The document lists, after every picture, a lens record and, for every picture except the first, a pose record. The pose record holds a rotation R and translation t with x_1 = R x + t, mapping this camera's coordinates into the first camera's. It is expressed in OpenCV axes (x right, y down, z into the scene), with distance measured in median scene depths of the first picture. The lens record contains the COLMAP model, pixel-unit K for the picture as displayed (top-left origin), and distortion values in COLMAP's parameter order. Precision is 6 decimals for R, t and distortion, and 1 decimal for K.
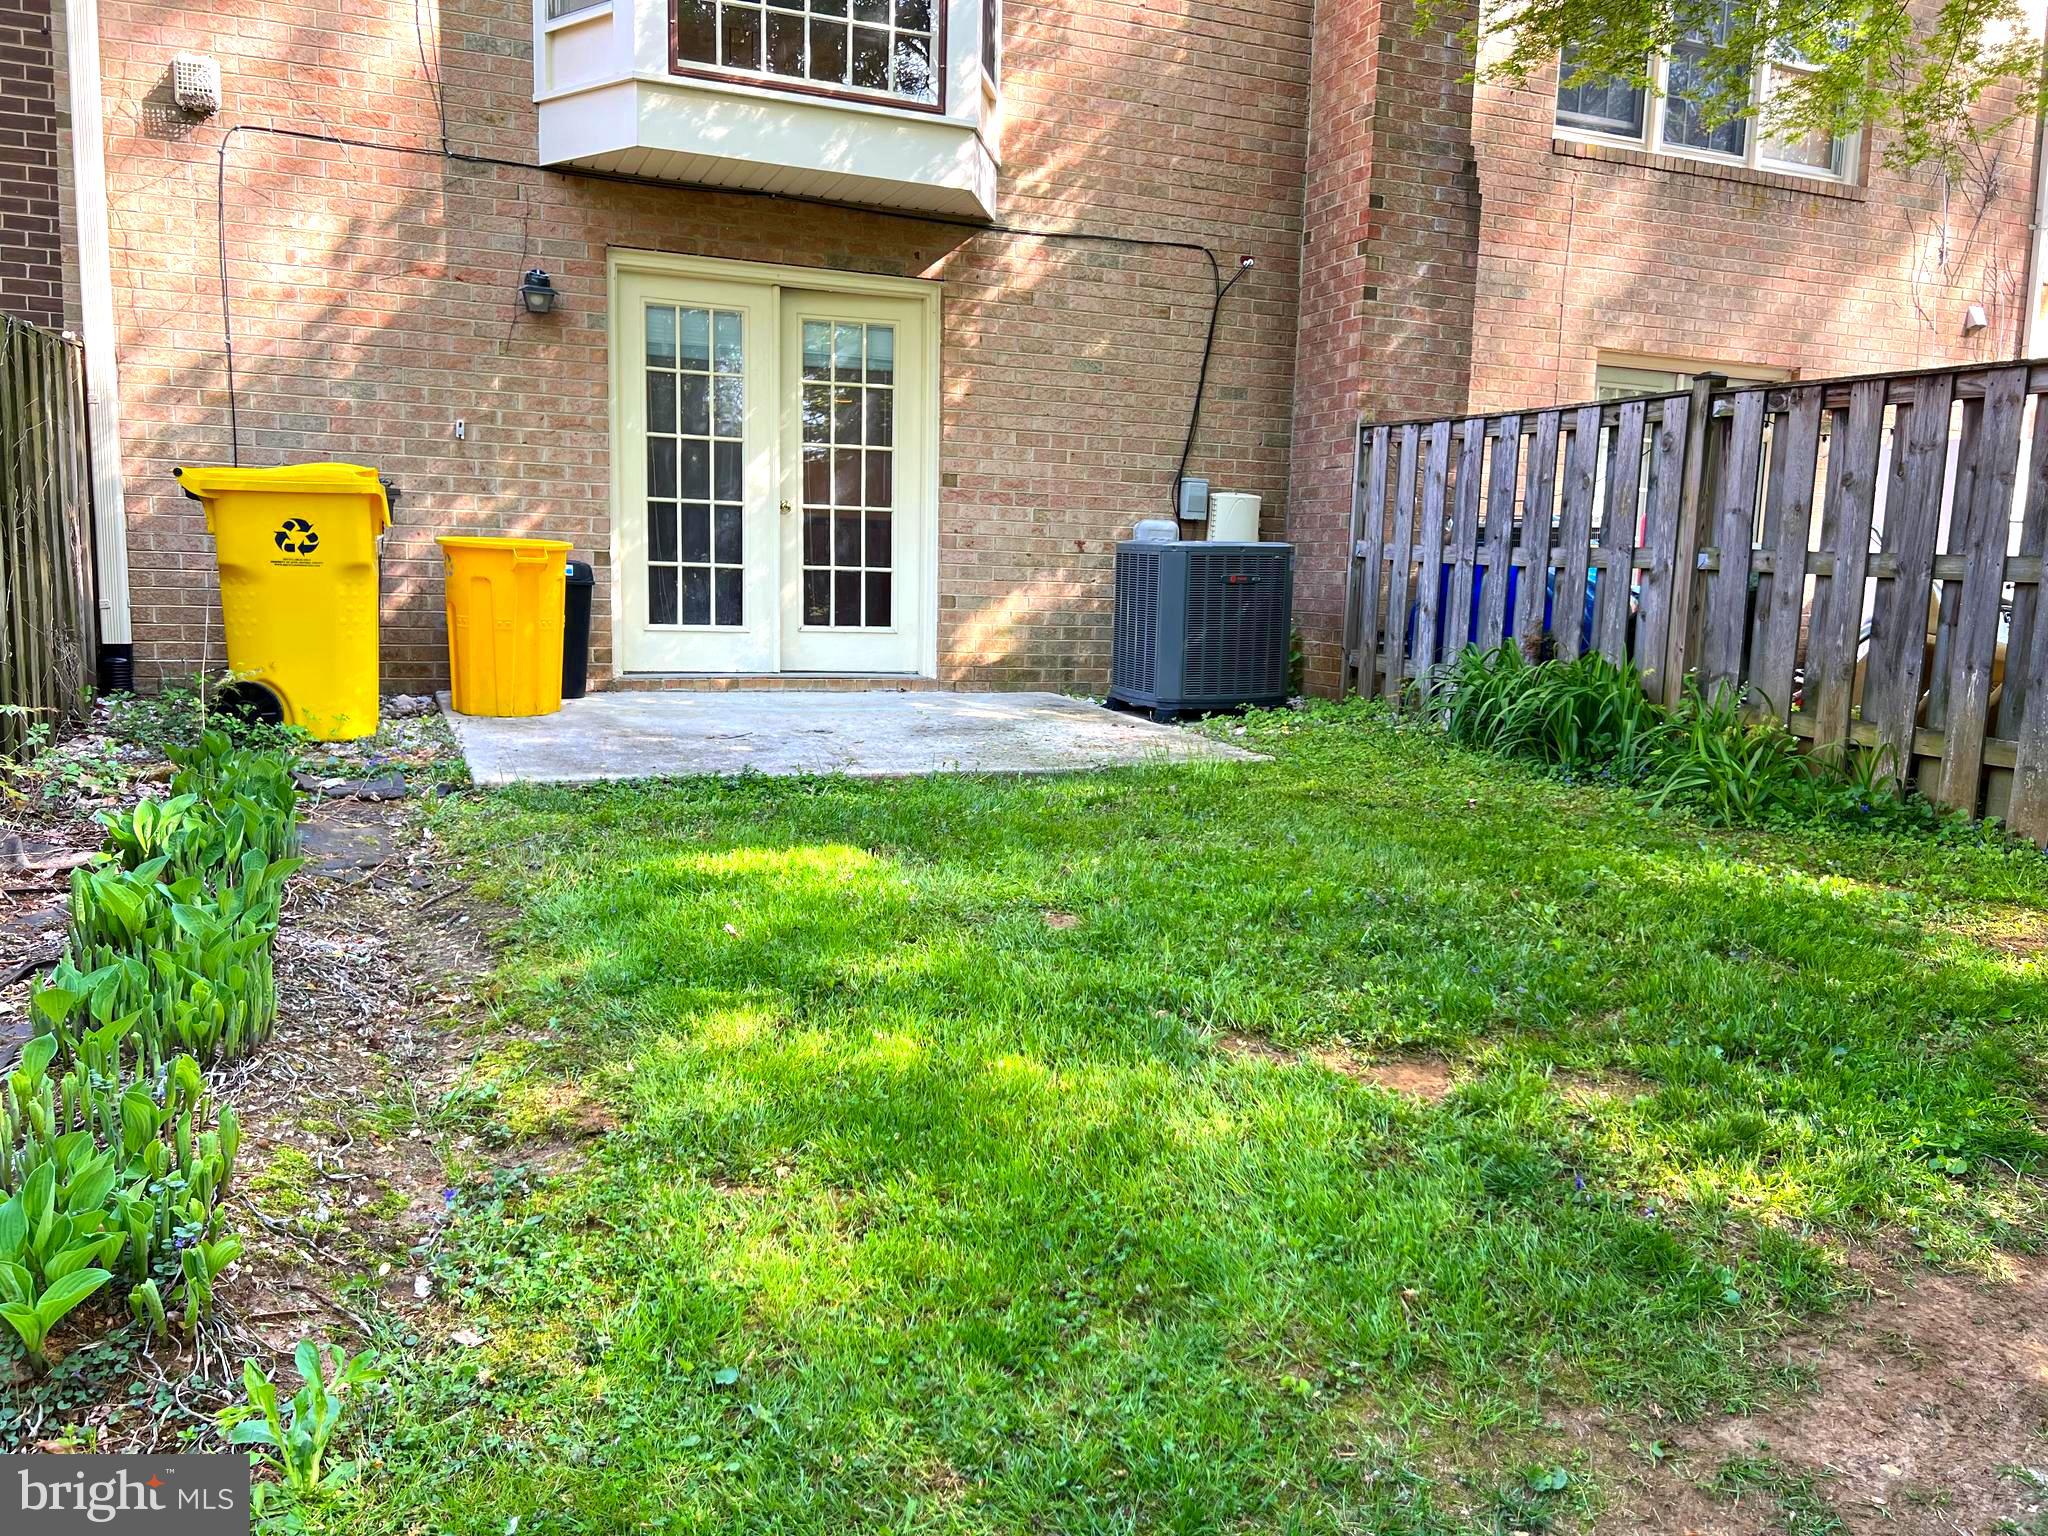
lens RADIAL K [[1529.2, 0, 1024.5], [0, 1529.2, 774.2], [0, 0, 1]] dist [0.043697, -0.058481]
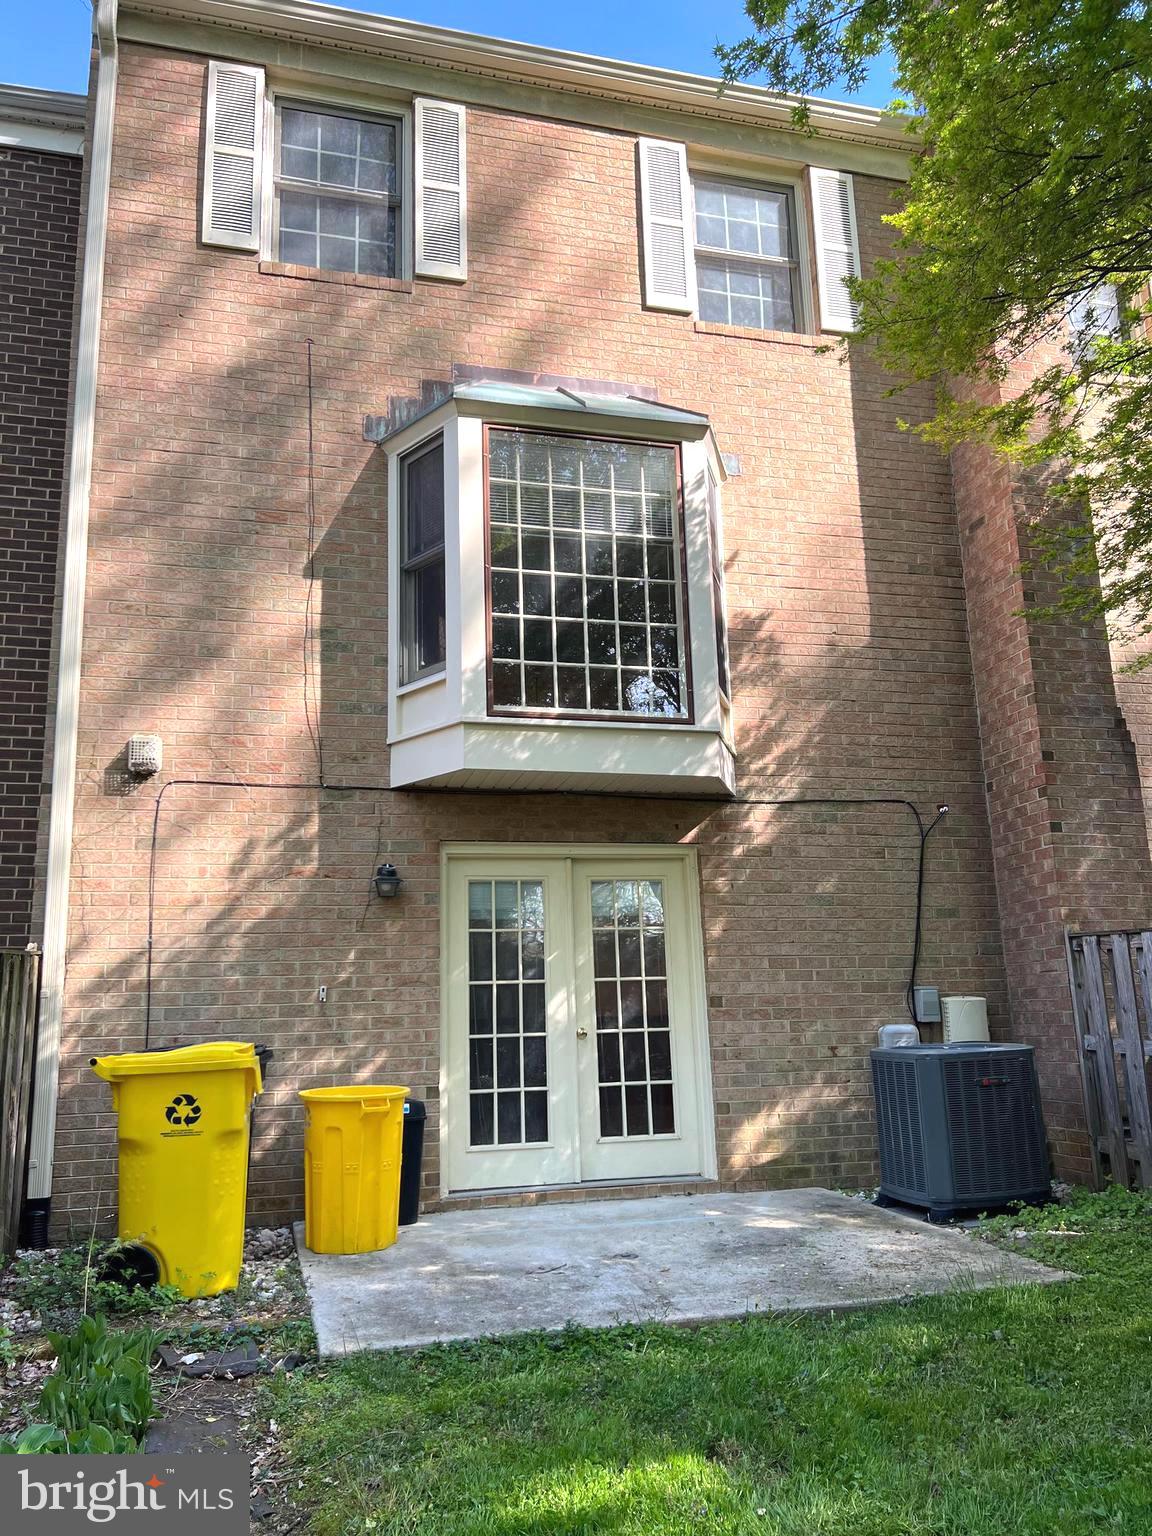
lens RADIAL K [[1146.9, 0, 588.1], [0, 1146.9, 770.9], [0, 0, 1]] dist [0.043697, -0.058481]
pose [[0.990028, -0.086335, -0.111313, -0.036234], [0.042481, 0.936372, -0.348430, -0.059240], [0.134312, 0.340227, 0.930702, 0.103412]]
